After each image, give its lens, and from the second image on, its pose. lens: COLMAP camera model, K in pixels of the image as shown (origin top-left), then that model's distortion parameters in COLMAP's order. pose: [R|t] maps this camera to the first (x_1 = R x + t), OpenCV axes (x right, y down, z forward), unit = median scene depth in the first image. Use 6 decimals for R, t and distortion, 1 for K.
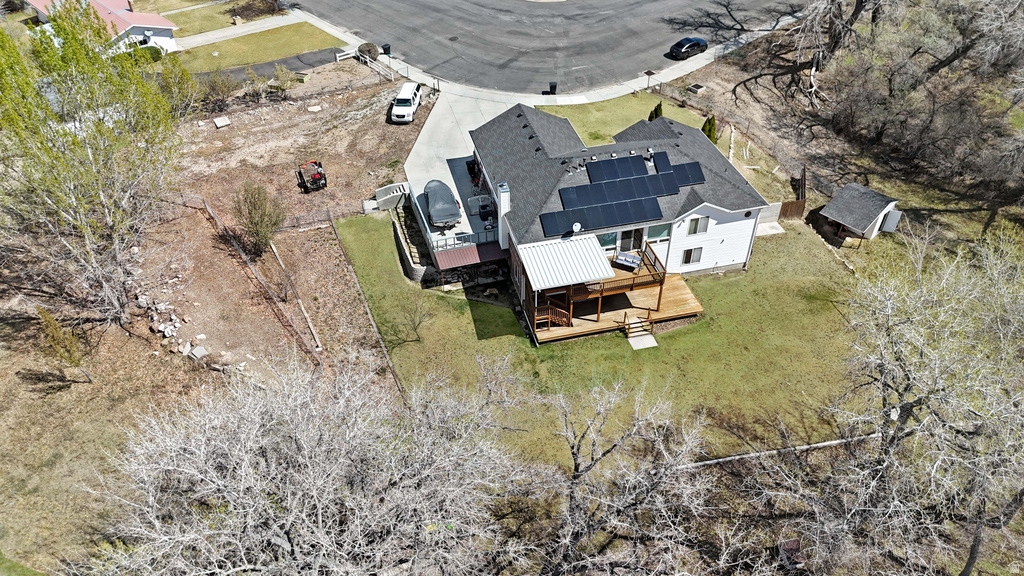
lens RADIAL K [[753.1, 0, 509.4], [0, 753.1, 288.9], [0, 0, 1]] dist [0.068876, -0.060498]
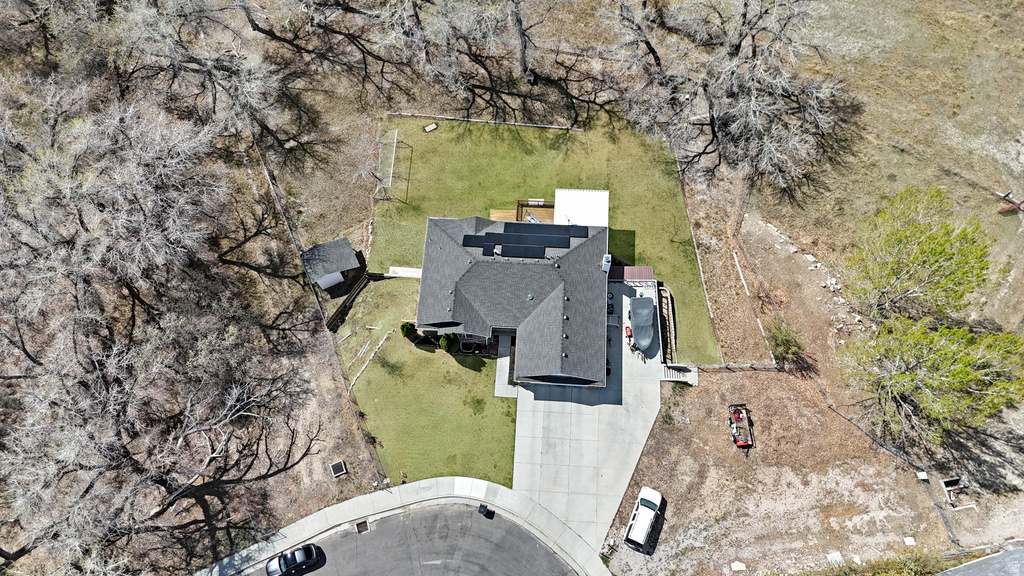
lens RADIAL K [[753.1, 0, 515.9], [0, 753.1, 283.3], [0, 0, 1]] dist [0.068876, -0.060498]
pose [[-0.953845, -0.267526, 0.136418, -0.044743], [0.220046, -0.313526, 0.923732, -1.381331], [-0.204352, 0.911115, 0.357924, 0.542829]]
